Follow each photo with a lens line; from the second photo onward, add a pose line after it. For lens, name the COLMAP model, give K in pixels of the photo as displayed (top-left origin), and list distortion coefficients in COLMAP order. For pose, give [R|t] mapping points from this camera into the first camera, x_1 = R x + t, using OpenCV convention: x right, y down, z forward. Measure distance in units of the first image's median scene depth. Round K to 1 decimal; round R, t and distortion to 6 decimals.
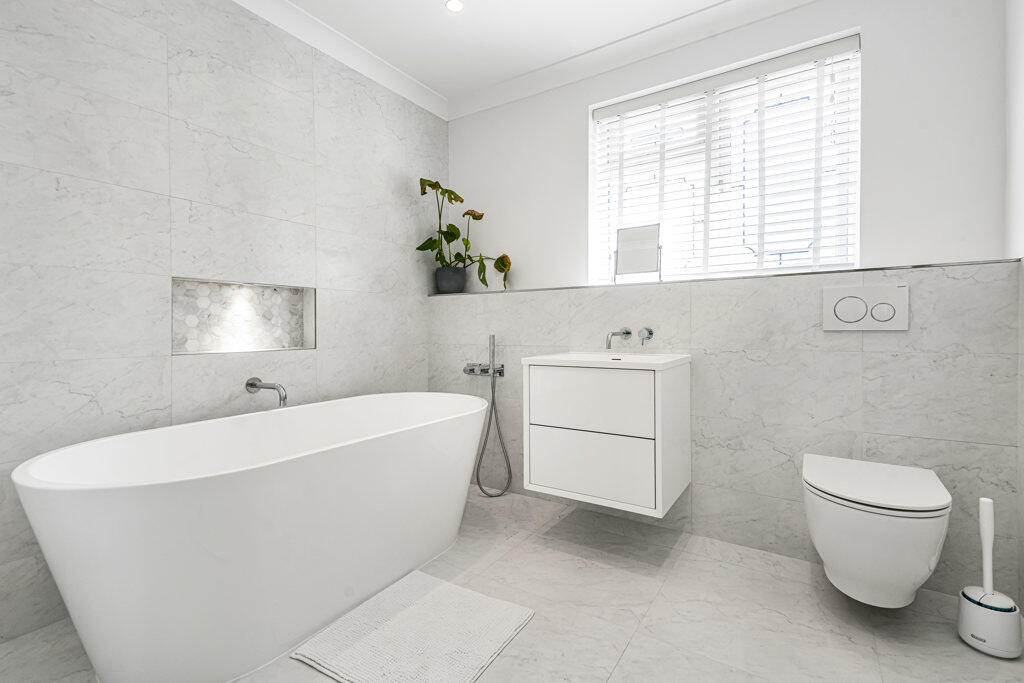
lens RADIAL K [[465.7, 0, 521.7], [0, 465.7, 335.4], [0, 0, 1]] dist [-0.008787, 0.003791]
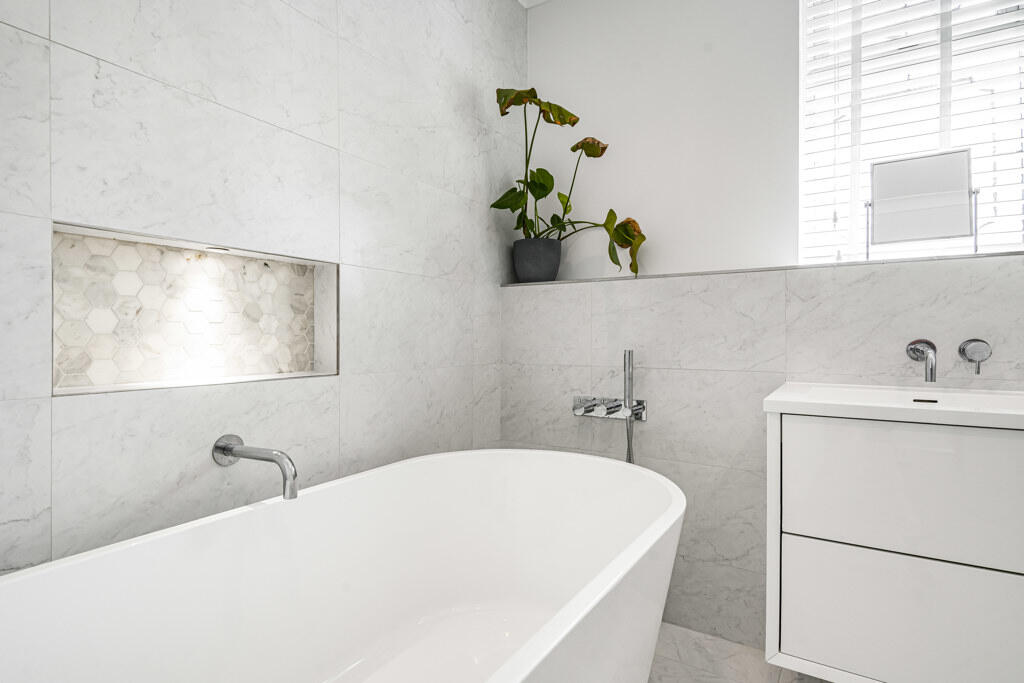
lens RADIAL K [[529.9, 0, 507.3], [0, 529.9, 347.8], [0, 0, 1]] dist [0.004384, -0.003726]
pose [[0.999943, 0.005840, -0.008923, -0.221181], [-0.005800, 0.999973, 0.004528, -0.006497], [0.008949, -0.004476, 0.999950, 0.351326]]
